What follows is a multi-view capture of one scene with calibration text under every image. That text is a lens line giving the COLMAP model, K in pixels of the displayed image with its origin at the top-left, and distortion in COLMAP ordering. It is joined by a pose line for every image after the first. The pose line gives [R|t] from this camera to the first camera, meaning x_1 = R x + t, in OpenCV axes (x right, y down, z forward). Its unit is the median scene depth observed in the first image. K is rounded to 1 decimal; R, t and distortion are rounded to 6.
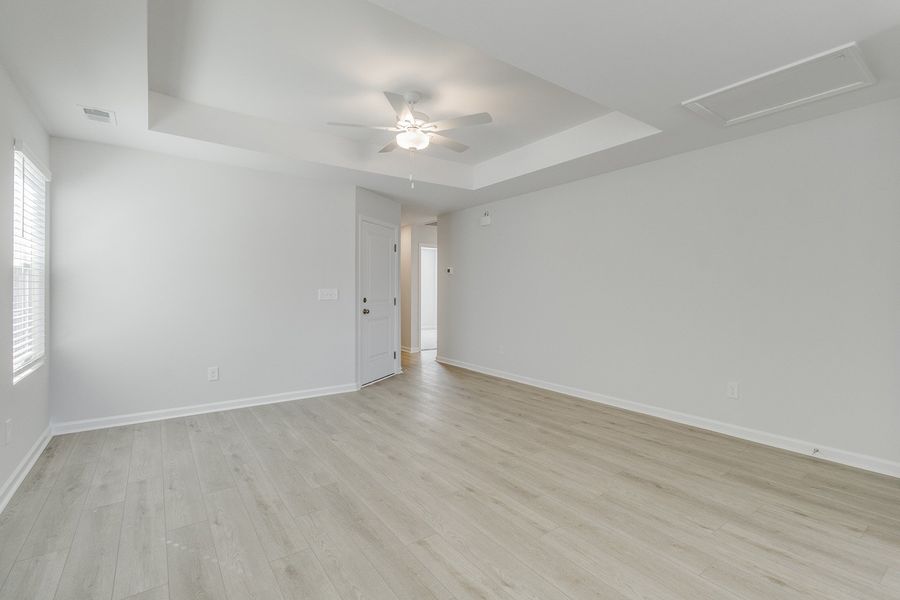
lens RADIAL K [[415.6, 0, 458.1], [0, 415.6, 289.0], [0, 0, 1]] dist [0.002777, -0.000279]
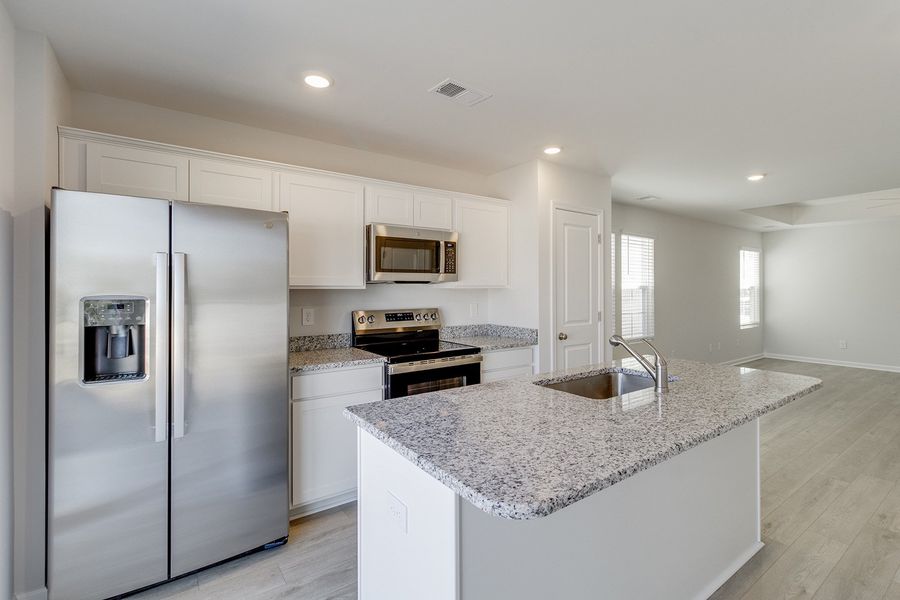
lens RADIAL K [[426.2, 0, 459.8], [0, 426.2, 285.1], [0, 0, 1]] dist [0.000900, -0.000295]
pose [[0.005276, -0.003595, -0.999980, 1.719425], [-0.000679, 0.999993, -0.003599, -0.062308], [0.999986, 0.000698, 0.005273, -0.893644]]
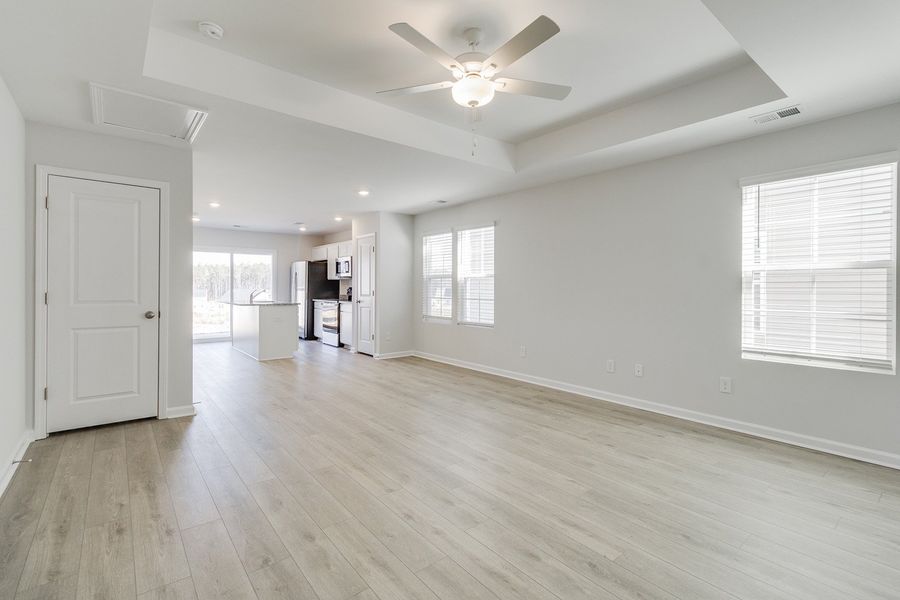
lens RADIAL K [[415.6, 0, 458.1], [0, 415.6, 289.0], [0, 0, 1]] dist [0.002777, -0.000279]
pose [[-0.998295, -0.006044, -0.058048, -0.043958], [-0.006165, 0.999979, 0.001906, 0.004612], [0.058036, 0.002261, -0.998312, 2.019432]]
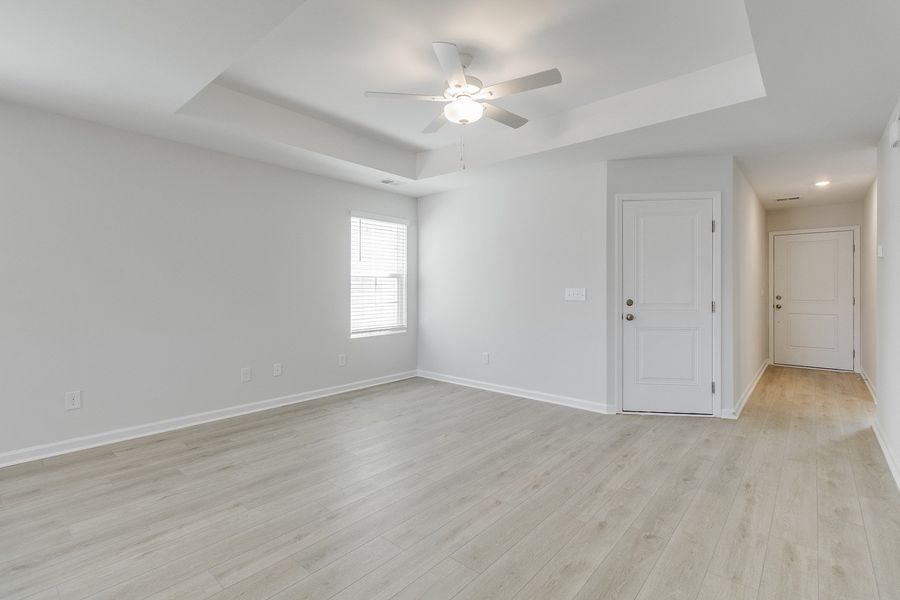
lens RADIAL K [[415.6, 0, 458.1], [0, 415.6, 289.0], [0, 0, 1]] dist [0.002777, -0.000279]
pose [[0.229281, -0.000764, -0.973360, 0.810473], [0.000813, 0.999999, -0.000593, 0.002944], [0.973360, -0.000656, 0.229282, 0.909287]]
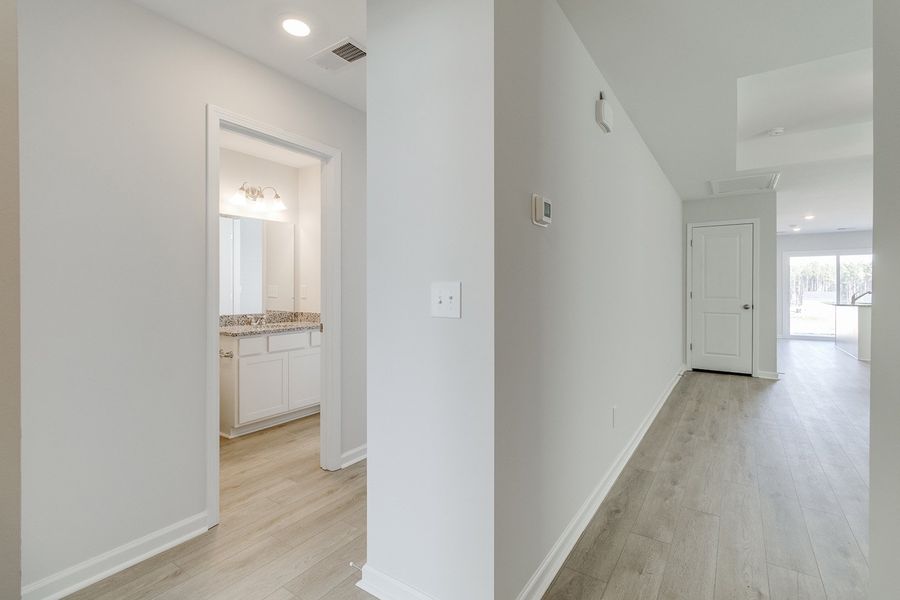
lens RADIAL K [[415.6, 0, 458.1], [0, 415.6, 289.0], [0, 0, 1]] dist [0.002777, -0.000279]
pose [[-0.338703, -0.002406, 0.940890, -0.550317], [-0.001100, 0.999997, 0.002162, 0.006142], [-0.940893, -0.000303, -0.338705, 2.622878]]
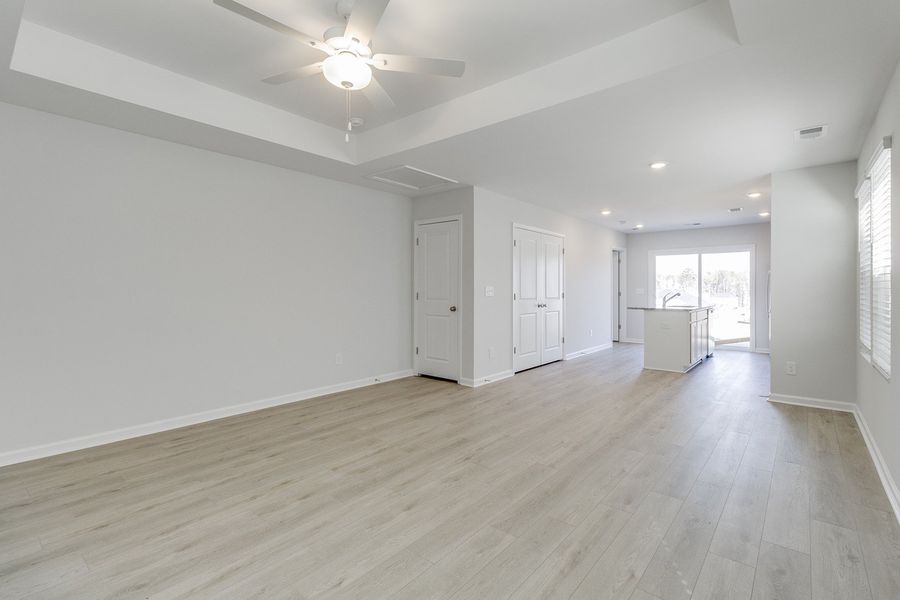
lens RADIAL K [[415.6, 0, 458.1], [0, 415.6, 289.0], [0, 0, 1]] dist [0.002777, -0.000279]
pose [[-0.242119, -0.003411, 0.970241, -0.947009], [-0.005202, 0.999984, 0.002218, 0.000971], [-0.970233, -0.004510, -0.242133, 1.127662]]
